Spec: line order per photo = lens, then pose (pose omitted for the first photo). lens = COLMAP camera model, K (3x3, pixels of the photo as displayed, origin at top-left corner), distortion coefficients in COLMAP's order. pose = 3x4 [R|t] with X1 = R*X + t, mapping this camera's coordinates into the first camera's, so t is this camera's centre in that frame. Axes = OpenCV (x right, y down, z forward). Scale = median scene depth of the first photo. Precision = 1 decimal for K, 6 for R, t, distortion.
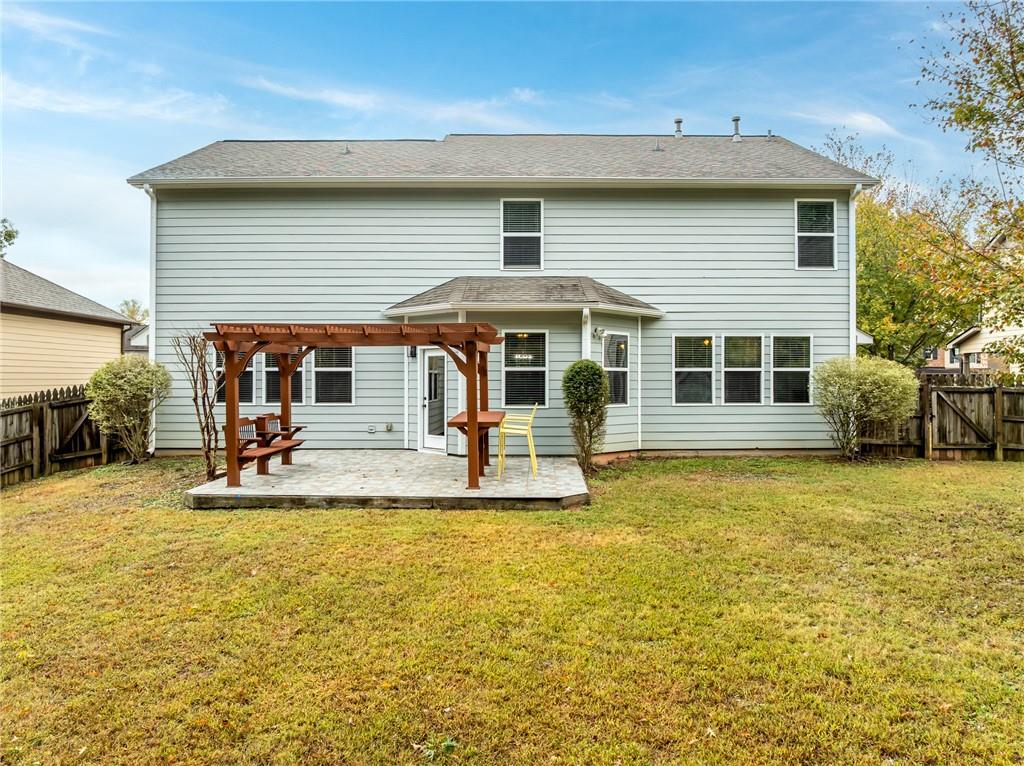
lens RADIAL K [[702.9, 0, 529.8], [0, 702.9, 383.1], [0, 0, 1]] dist [-0.028946, -0.002237]
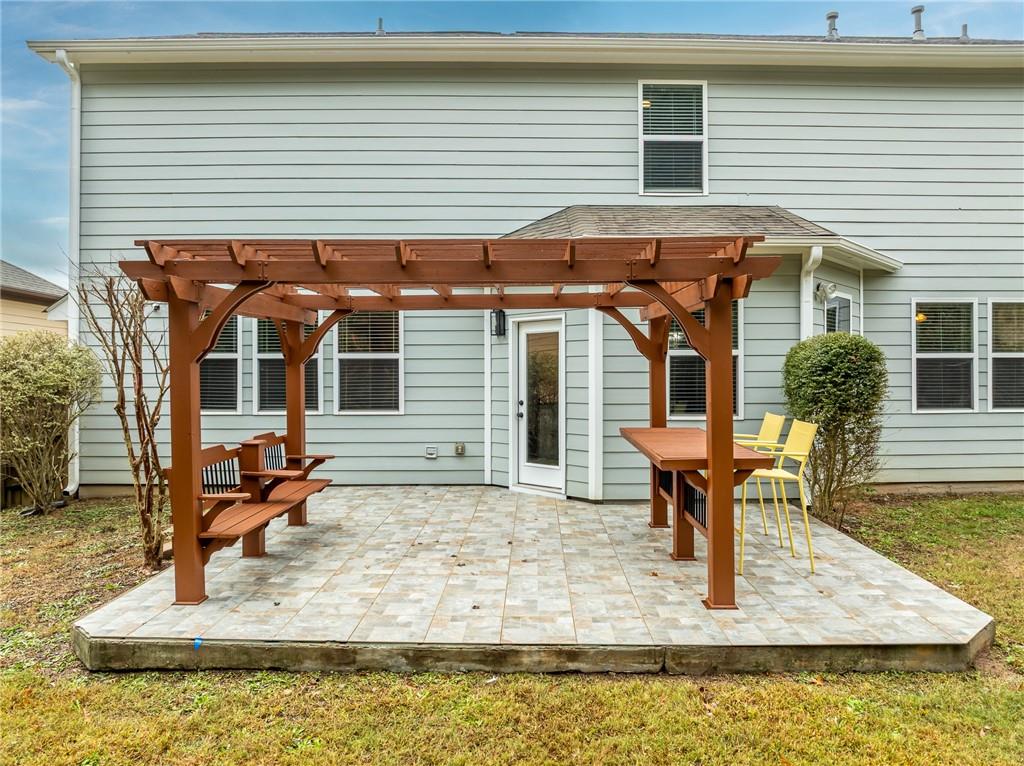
lens RADIAL K [[718.0, 0, 533.8], [0, 718.0, 382.5], [0, 0, 1]] dist [-0.026892, -0.000789]
pose [[0.999963, -0.002207, 0.008324, -0.141847], [0.002198, 0.999997, 0.001113, 0.003458], [-0.008326, -0.001095, 0.999965, 0.373273]]
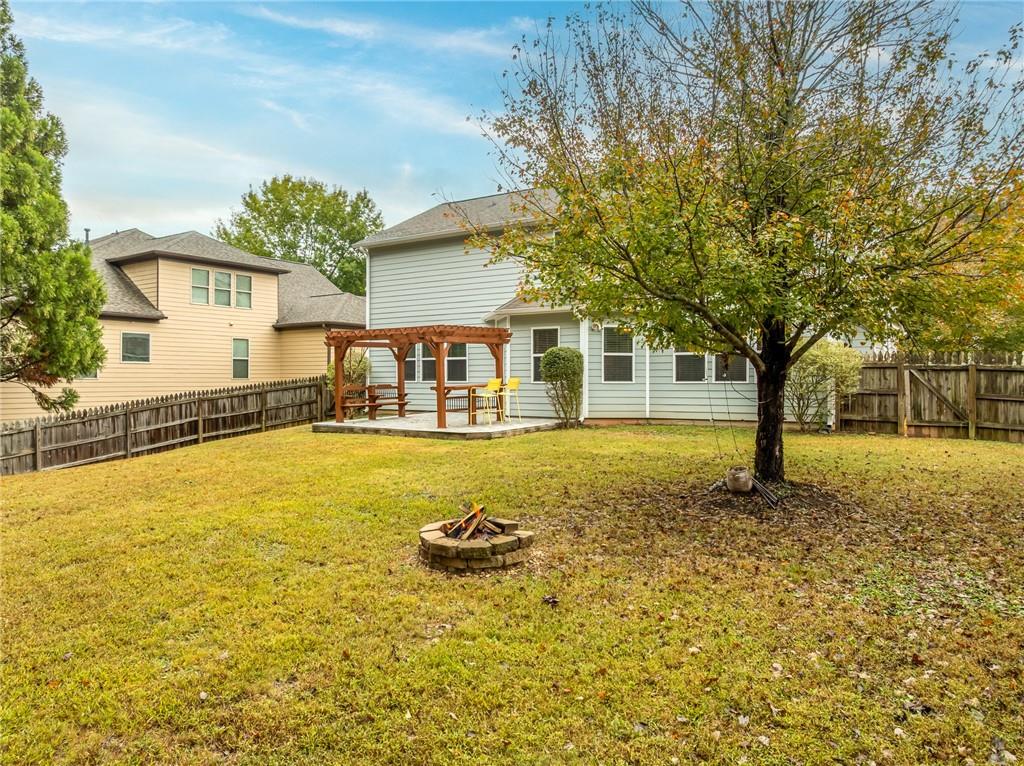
lens RADIAL K [[718.0, 0, 533.8], [0, 718.0, 382.5], [0, 0, 1]] dist [-0.026892, -0.000789]
pose [[0.839513, 0.000990, -0.543339, 0.692072], [-0.001127, 0.999999, 0.000081, 0.031487], [0.543338, 0.000544, 0.839514, -0.190177]]
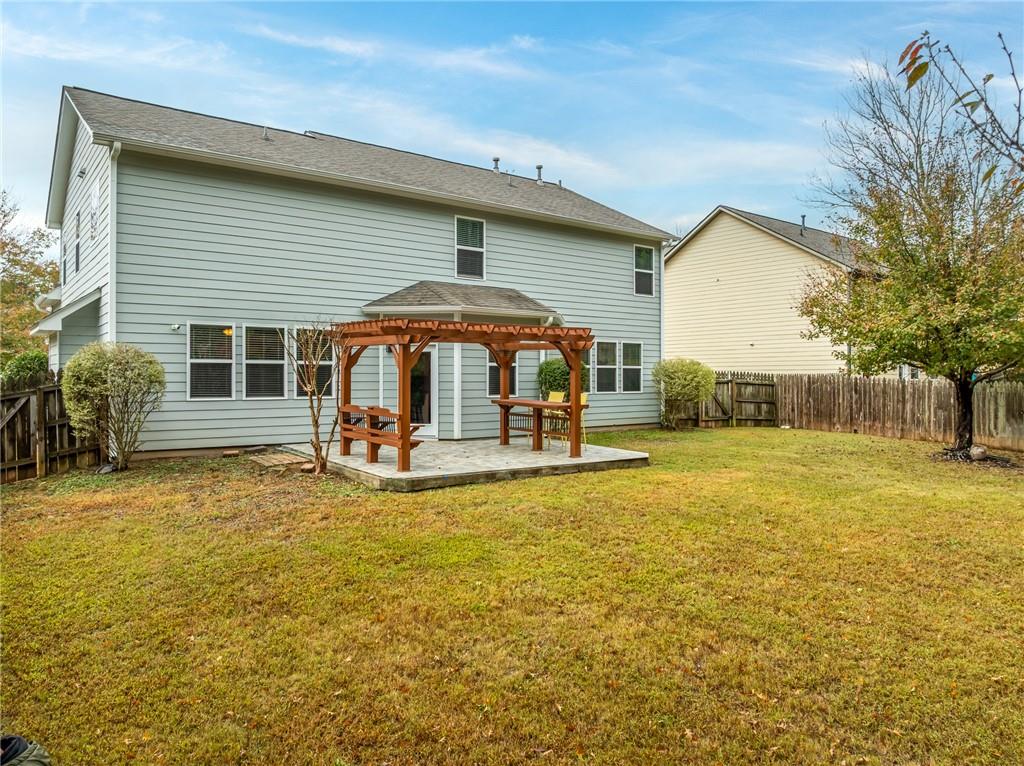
lens RADIAL K [[718.0, 0, 533.8], [0, 718.0, 382.5], [0, 0, 1]] dist [-0.026892, -0.000789]
pose [[0.789653, -0.002941, 0.613547, -0.665164], [-0.001689, 0.999974, 0.006967, 0.001304], [-0.613552, -0.006538, 0.789627, -0.002403]]
